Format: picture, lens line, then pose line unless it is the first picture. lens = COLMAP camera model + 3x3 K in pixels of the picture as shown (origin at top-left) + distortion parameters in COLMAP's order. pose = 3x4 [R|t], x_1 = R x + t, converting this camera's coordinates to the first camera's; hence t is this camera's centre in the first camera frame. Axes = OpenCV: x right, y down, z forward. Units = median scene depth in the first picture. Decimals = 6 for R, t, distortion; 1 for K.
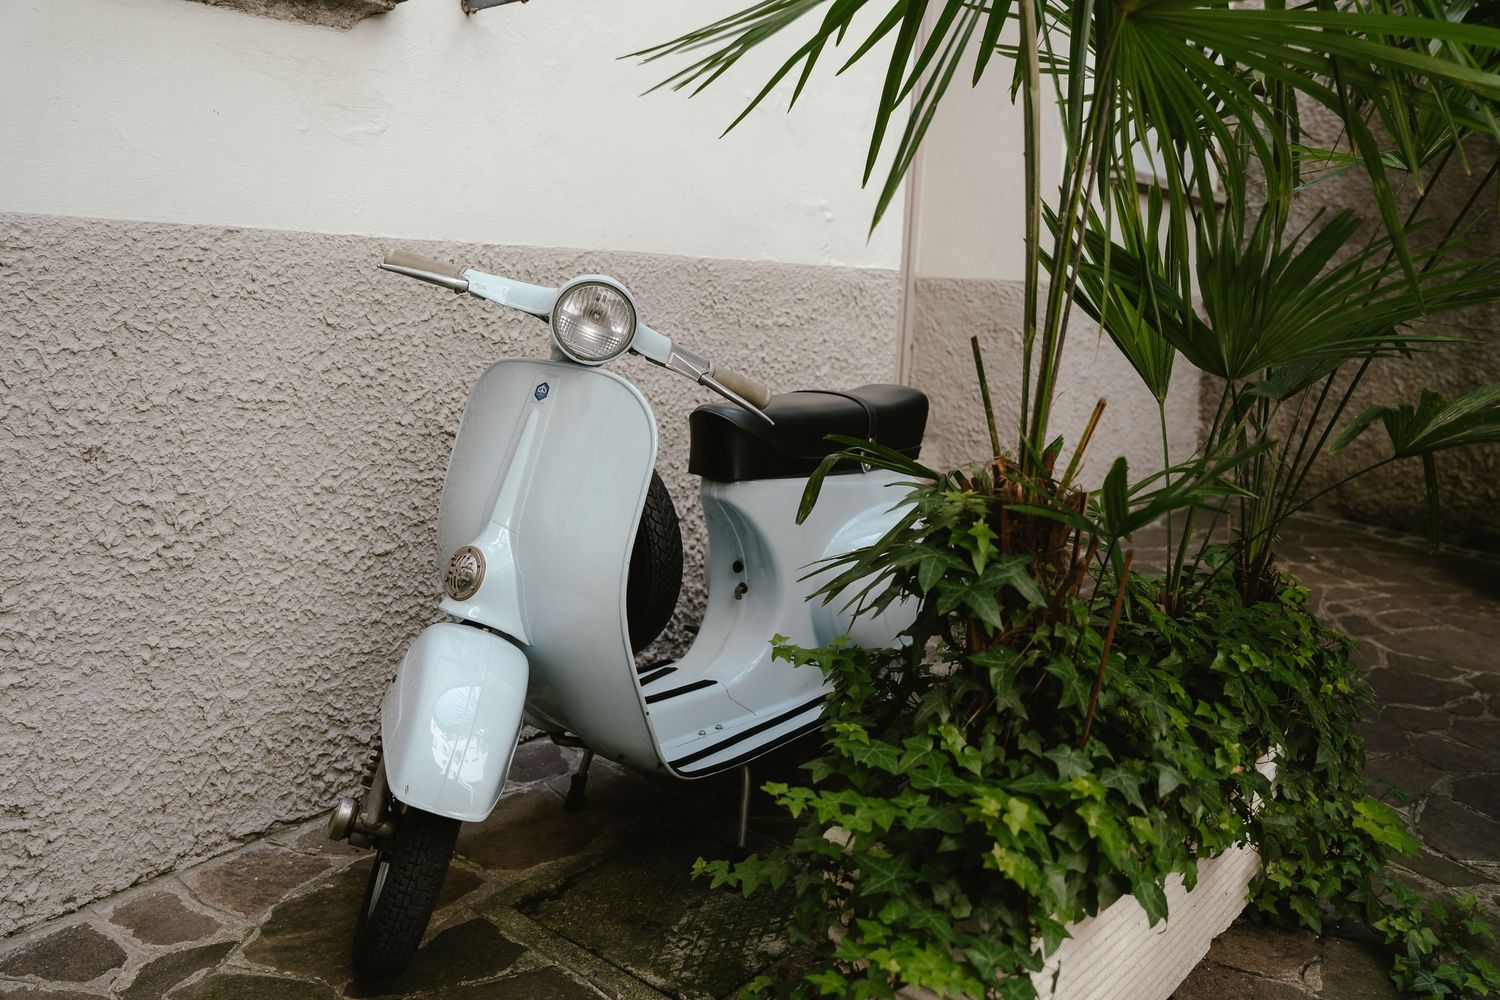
lens RADIAL K [[1224.4, 0, 750.0], [0, 1224.4, 500.0], [0, 0, 1]] dist [-0.138895, 0.174155]
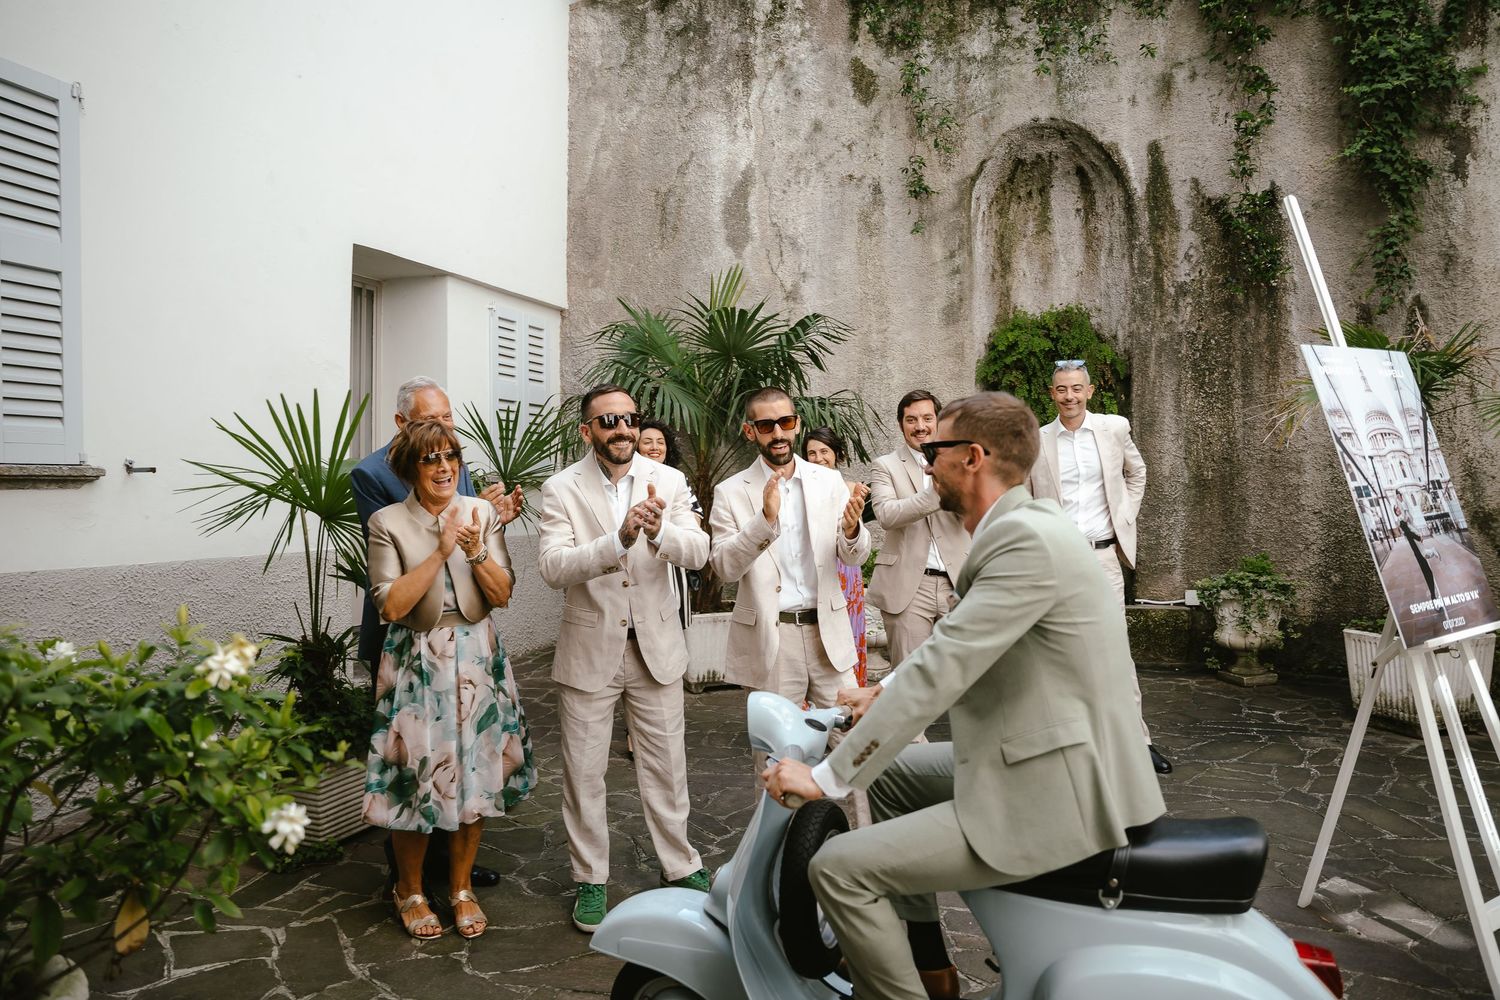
lens RADIAL K [[1044.0, 0, 750.0], [0, 1044.0, 500.0], [0, 0, 1]] dist [-0.180964, 0.145044]
pose [[0.931882, -0.052205, 0.358986, 0.250720], [0.109656, 0.983835, -0.141580, 0.091425], [-0.345792, 0.171301, 0.922542, -1.515615]]
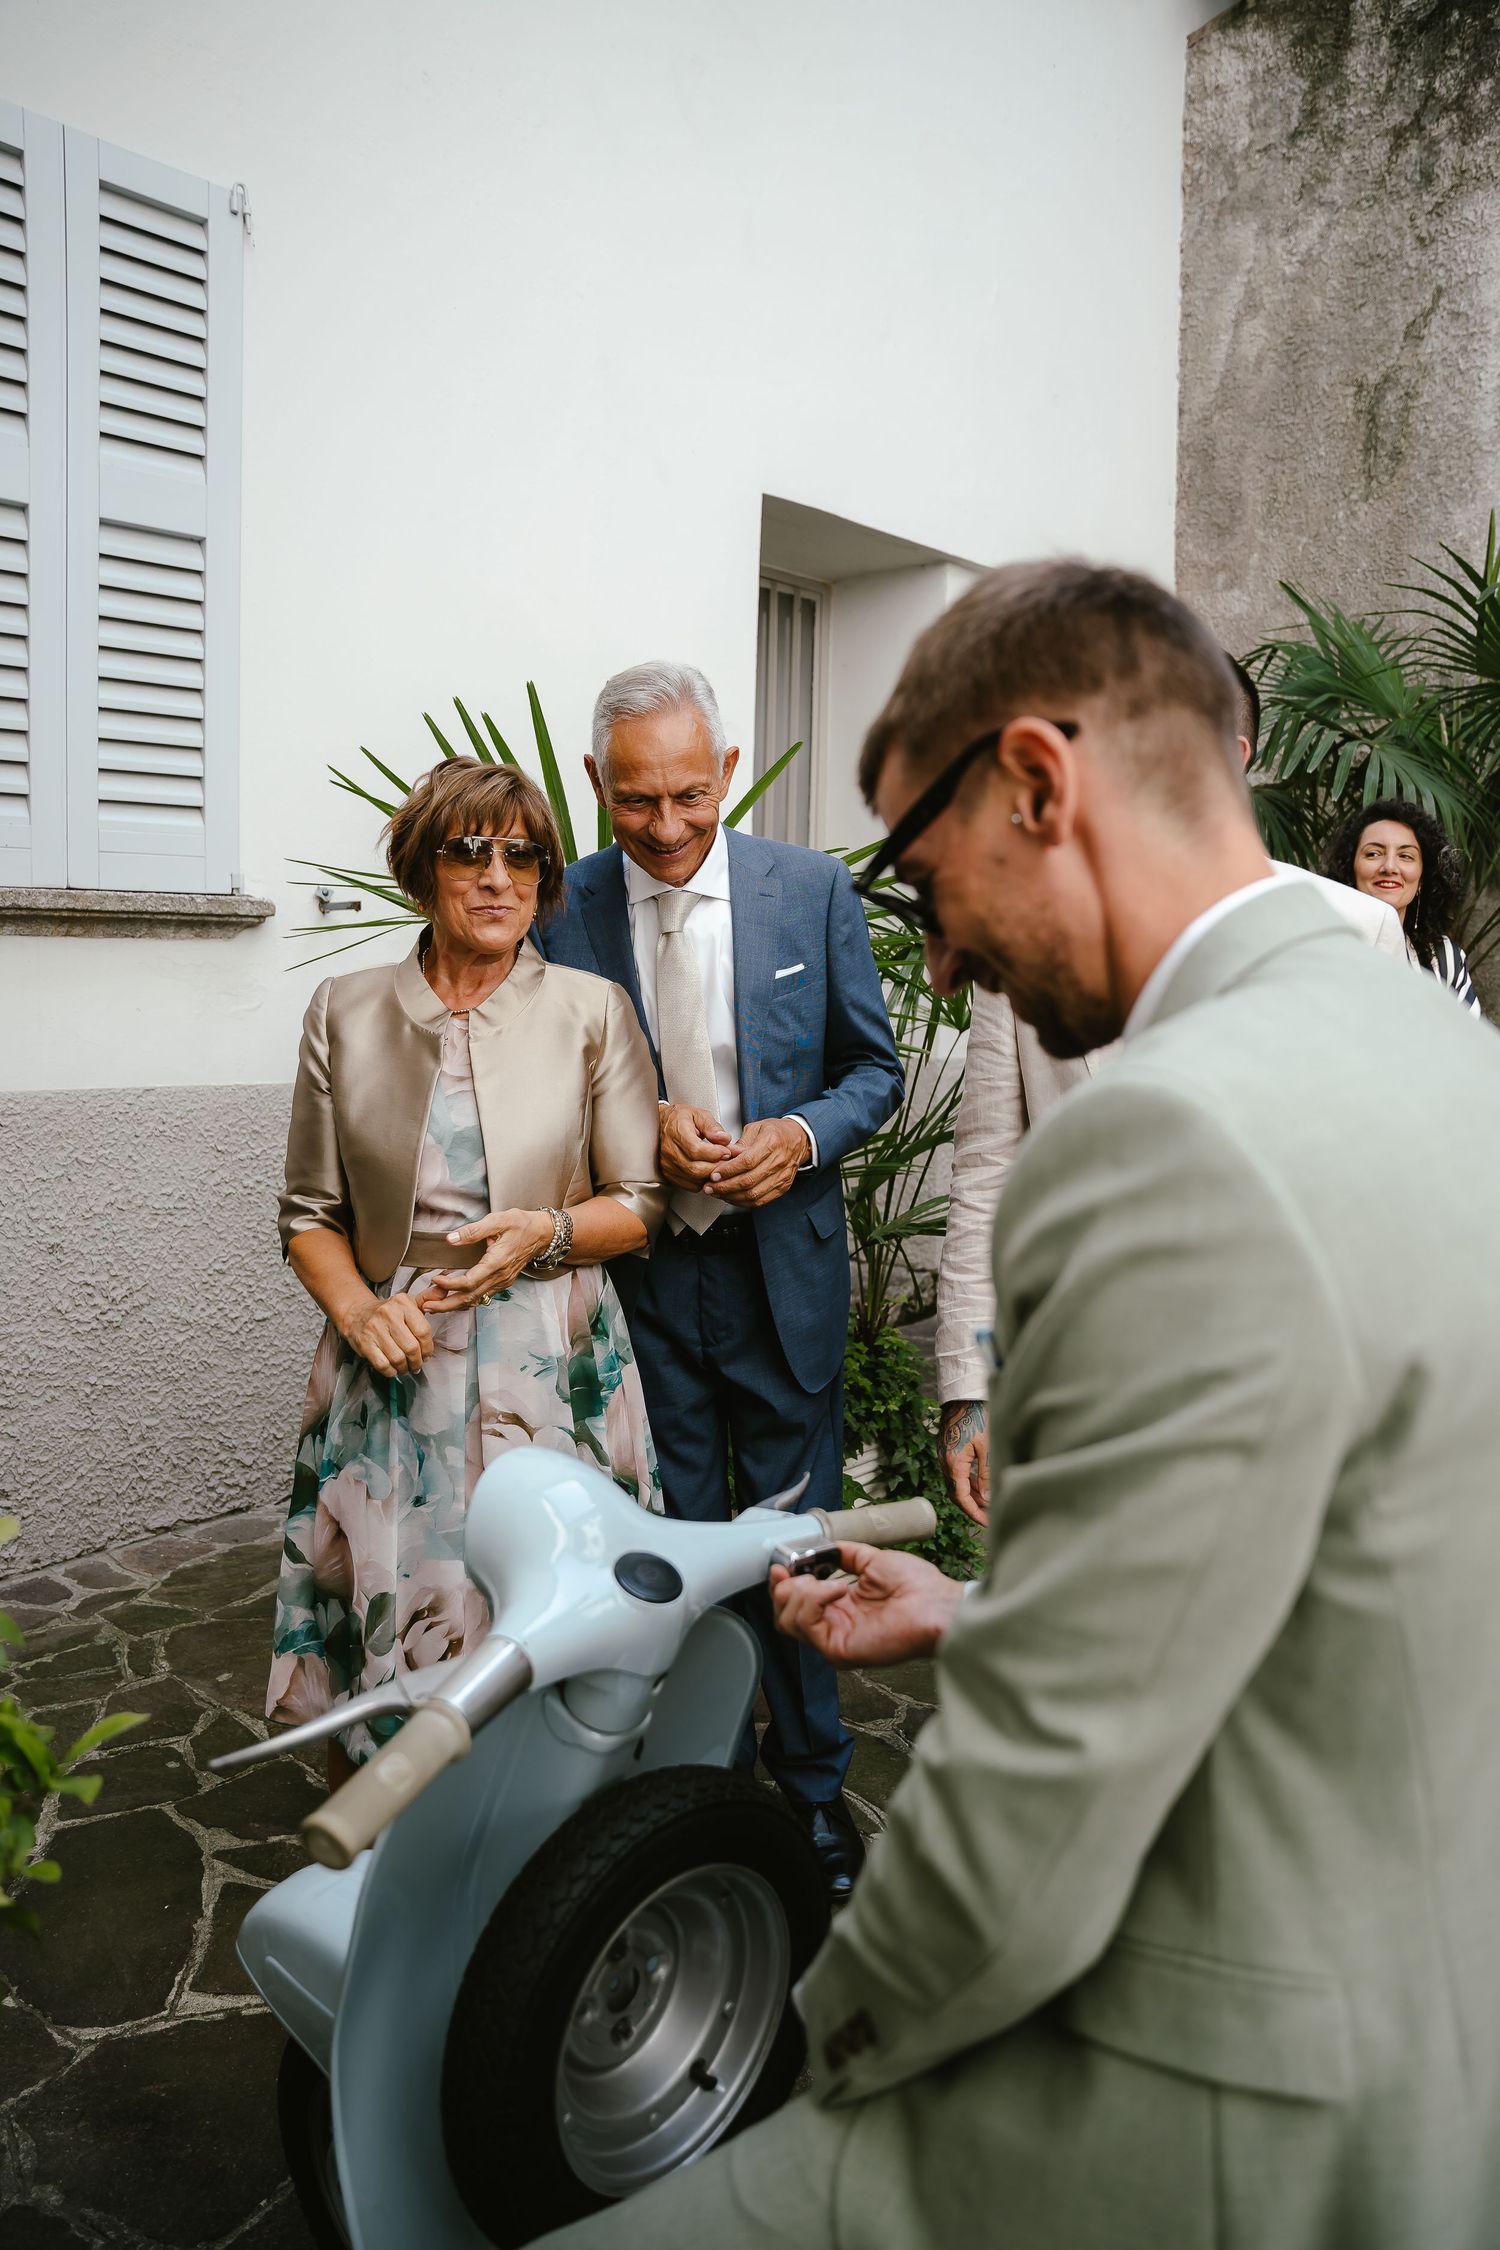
lens RADIAL K [[1566.0, 0, 750.0], [0, 1566.0, 1125.0], [0, 0, 1]] dist [-0.180964, 0.145044]
pose [[0.997299, -0.019549, -0.070802, 0.404011], [0.013093, 0.995809, -0.090519, -0.009689], [0.072275, 0.089348, 0.993375, -0.742610]]
